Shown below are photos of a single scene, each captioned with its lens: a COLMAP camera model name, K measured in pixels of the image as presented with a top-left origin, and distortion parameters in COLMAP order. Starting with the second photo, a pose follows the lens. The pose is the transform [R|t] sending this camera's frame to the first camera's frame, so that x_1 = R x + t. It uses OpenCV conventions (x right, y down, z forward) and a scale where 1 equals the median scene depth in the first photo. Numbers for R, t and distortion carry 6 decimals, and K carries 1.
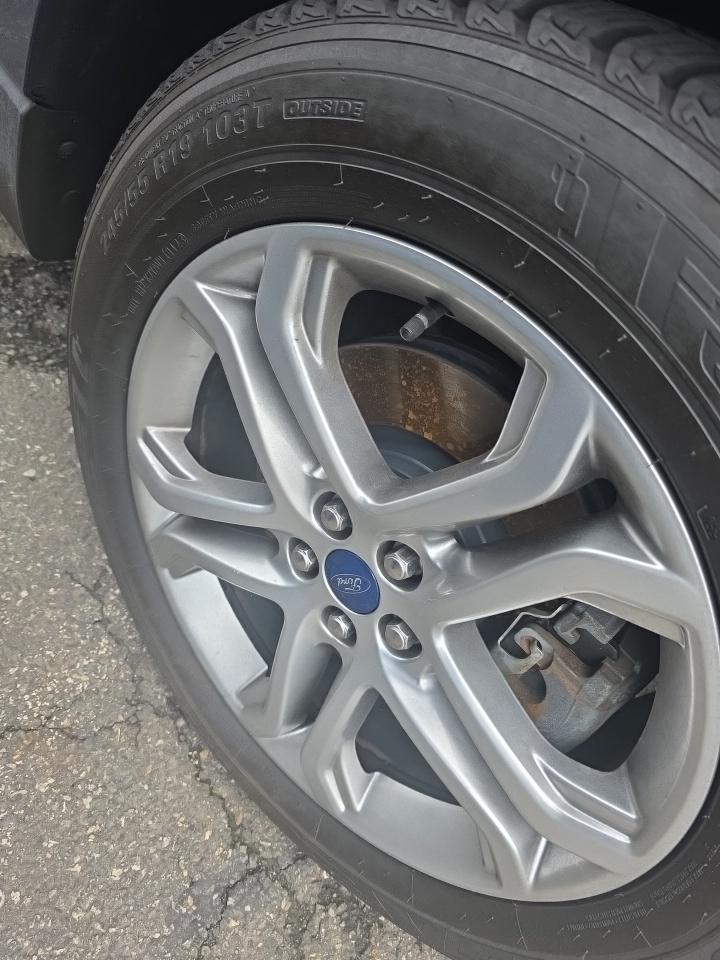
lens RADIAL K [[648.6, 0, 360.0], [0, 648.6, 480.0], [0, 0, 1]] dist [0.007432, 0.000579]
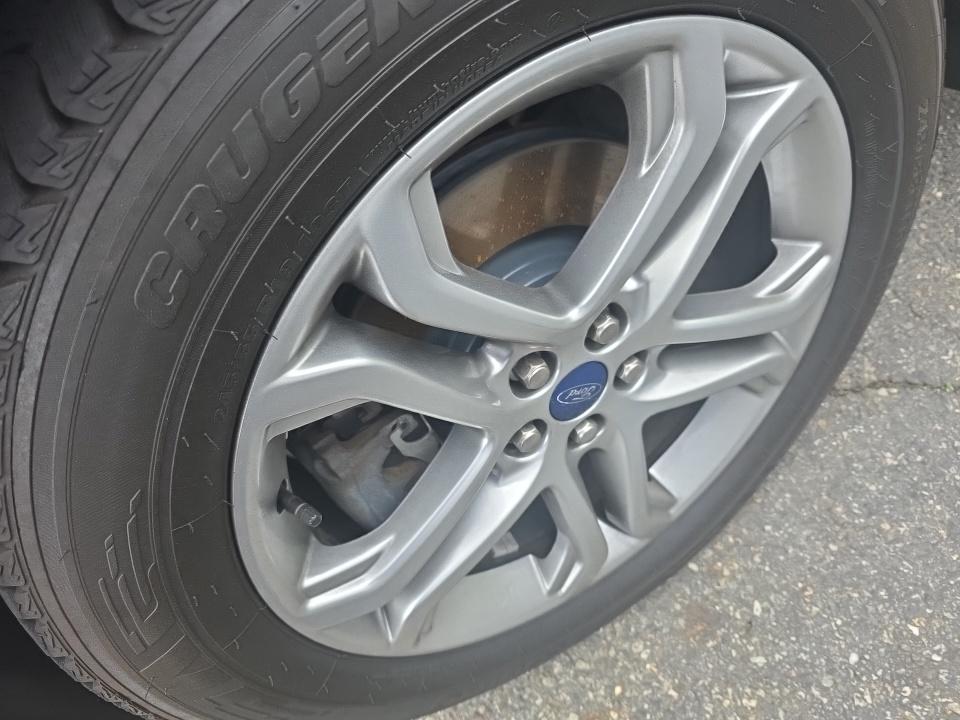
lens RADIAL K [[648.6, 0, 480.0], [0, 648.6, 360.0], [0, 0, 1]] dist [0.007432, 0.000579]
pose [[-0.463993, -0.879909, -0.102326, 0.212726], [0.871681, -0.432951, -0.229621, 0.284954], [0.157743, -0.195738, 0.967886, 0.004944]]
